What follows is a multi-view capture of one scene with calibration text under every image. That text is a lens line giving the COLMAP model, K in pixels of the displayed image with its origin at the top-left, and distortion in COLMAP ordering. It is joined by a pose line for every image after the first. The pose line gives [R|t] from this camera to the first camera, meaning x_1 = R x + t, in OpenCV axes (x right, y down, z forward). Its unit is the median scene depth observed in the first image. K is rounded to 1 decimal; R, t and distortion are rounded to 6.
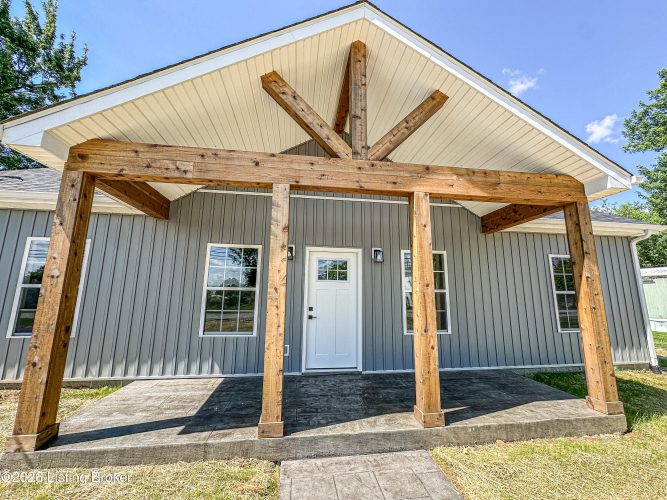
lens RADIAL K [[266.7, 0, 333.5], [0, 266.7, 250.0], [0, 0, 1]] dist [-0.002954, 0.000719]
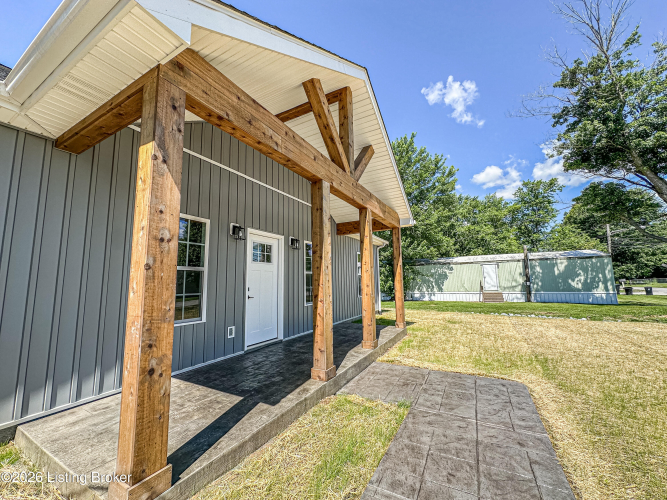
lens RADIAL K [[266.7, 0, 333.5], [0, 266.7, 250.0], [0, 0, 1]] dist [-0.002954, 0.000719]
pose [[0.587421, 0.074921, 0.805806, -0.966848], [-0.110930, 0.993761, -0.011531, 0.061963], [-0.801642, -0.082614, 0.592068, 0.190067]]
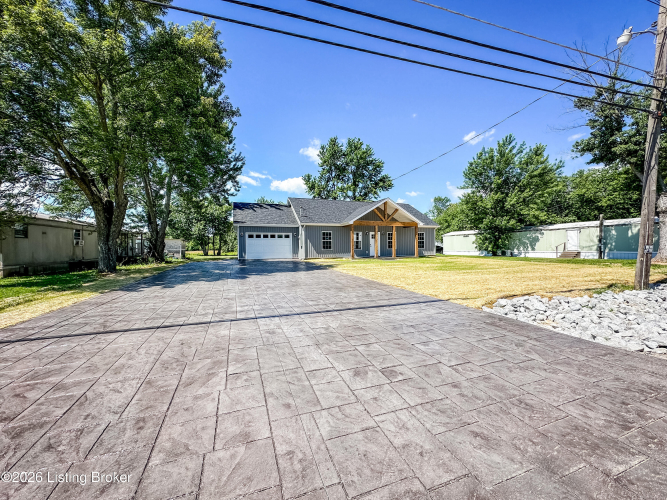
lens RADIAL K [[266.7, 0, 333.5], [0, 266.7, 250.0], [0, 0, 1]] dist [-0.002954, 0.000719]
pose [[0.984342, -0.021271, 0.174982, -2.248357], [-0.008691, 0.985629, 0.168703, -0.703123], [-0.176056, -0.167583, 0.970011, -5.183346]]
